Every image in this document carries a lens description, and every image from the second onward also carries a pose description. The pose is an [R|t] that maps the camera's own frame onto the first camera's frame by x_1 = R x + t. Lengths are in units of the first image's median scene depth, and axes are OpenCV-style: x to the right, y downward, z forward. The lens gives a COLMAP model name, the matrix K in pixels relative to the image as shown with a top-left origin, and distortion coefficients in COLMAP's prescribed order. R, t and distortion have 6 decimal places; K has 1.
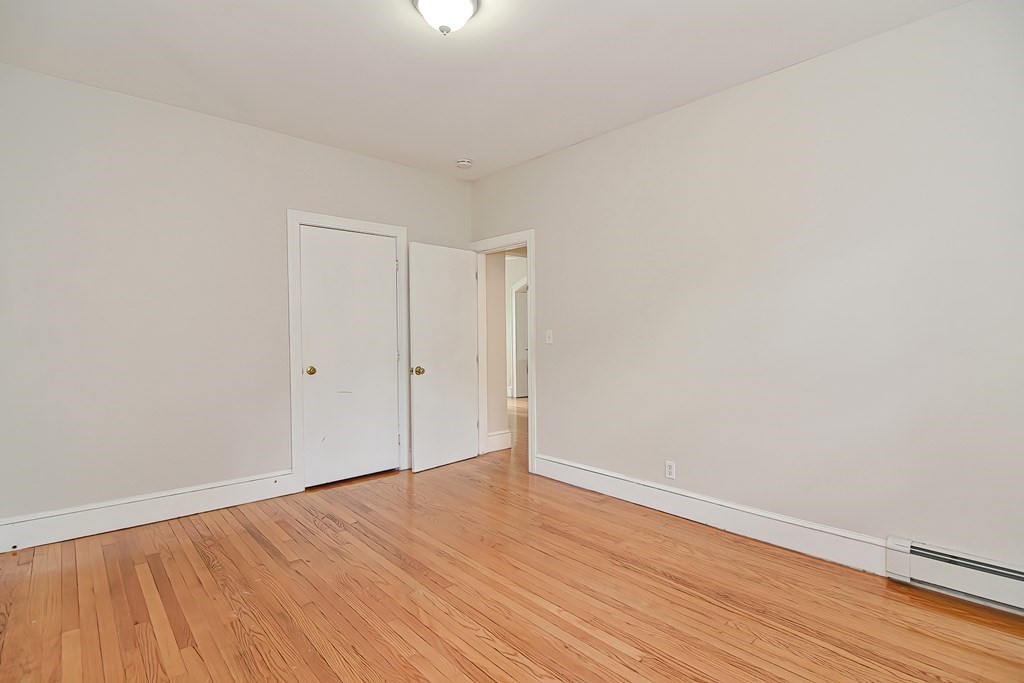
lens RADIAL K [[492.4, 0, 520.5], [0, 492.4, 343.3], [0, 0, 1]] dist [0.005404, -0.014066]
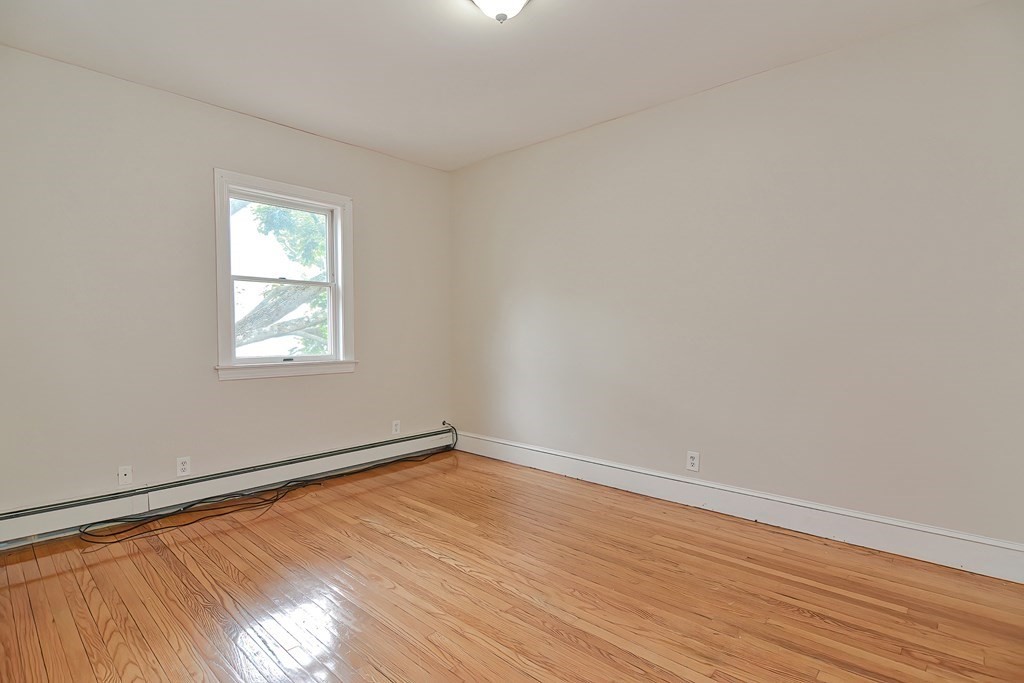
lens RADIAL K [[492.4, 0, 520.5], [0, 492.4, 343.3], [0, 0, 1]] dist [0.005404, -0.014066]
pose [[-0.994525, 0.006509, -0.104299, -0.079771], [0.001268, 0.998737, 0.050232, -0.027770], [0.104494, 0.049825, -0.993277, 1.971061]]
